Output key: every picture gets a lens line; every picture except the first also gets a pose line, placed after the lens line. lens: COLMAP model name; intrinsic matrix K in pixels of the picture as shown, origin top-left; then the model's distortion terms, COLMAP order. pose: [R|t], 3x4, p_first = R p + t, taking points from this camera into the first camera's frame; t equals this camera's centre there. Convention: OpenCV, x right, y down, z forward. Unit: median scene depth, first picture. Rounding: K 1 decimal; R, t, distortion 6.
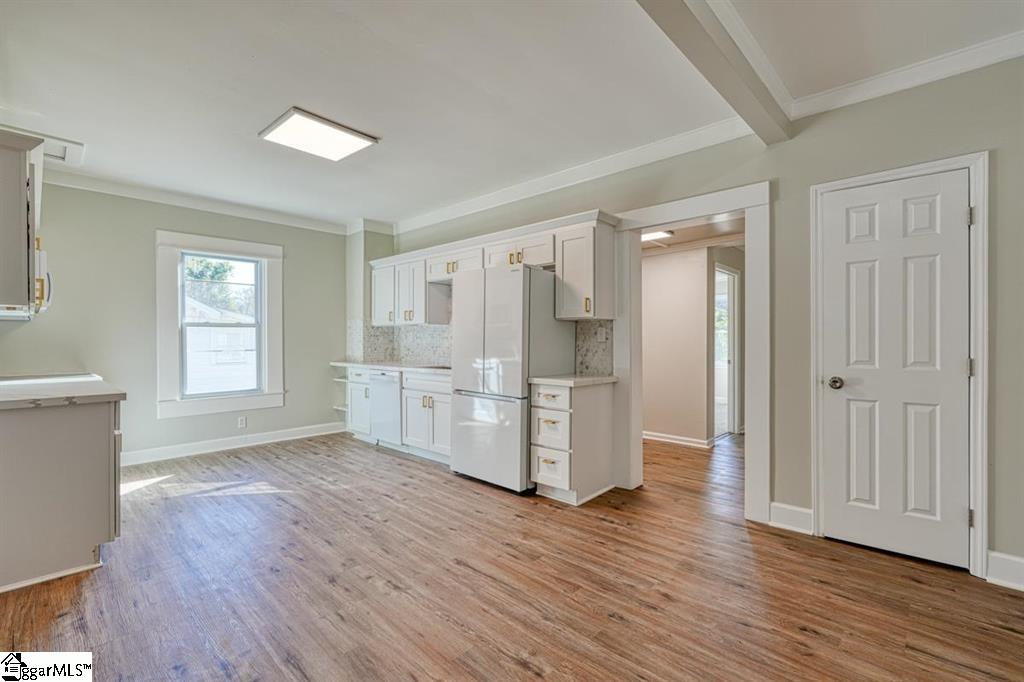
lens RADIAL K [[442.9, 0, 506.7], [0, 442.9, 351.4], [0, 0, 1]] dist [0.002041, 0.000376]
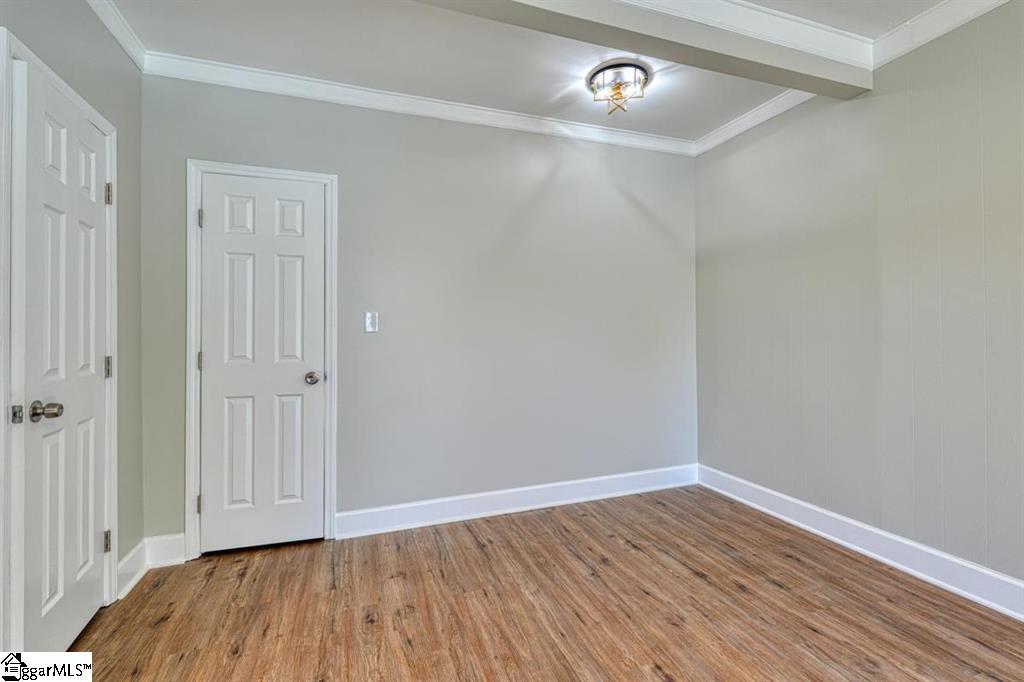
lens RADIAL K [[456.8, 0, 516.7], [0, 456.8, 327.7], [0, 0, 1]] dist [0.004339, 0.000487]
pose [[-0.897842, 0.016296, 0.440015, -0.048105], [0.020939, 0.999765, 0.005700, -0.019013], [-0.439819, 0.014331, -0.897972, 0.921567]]
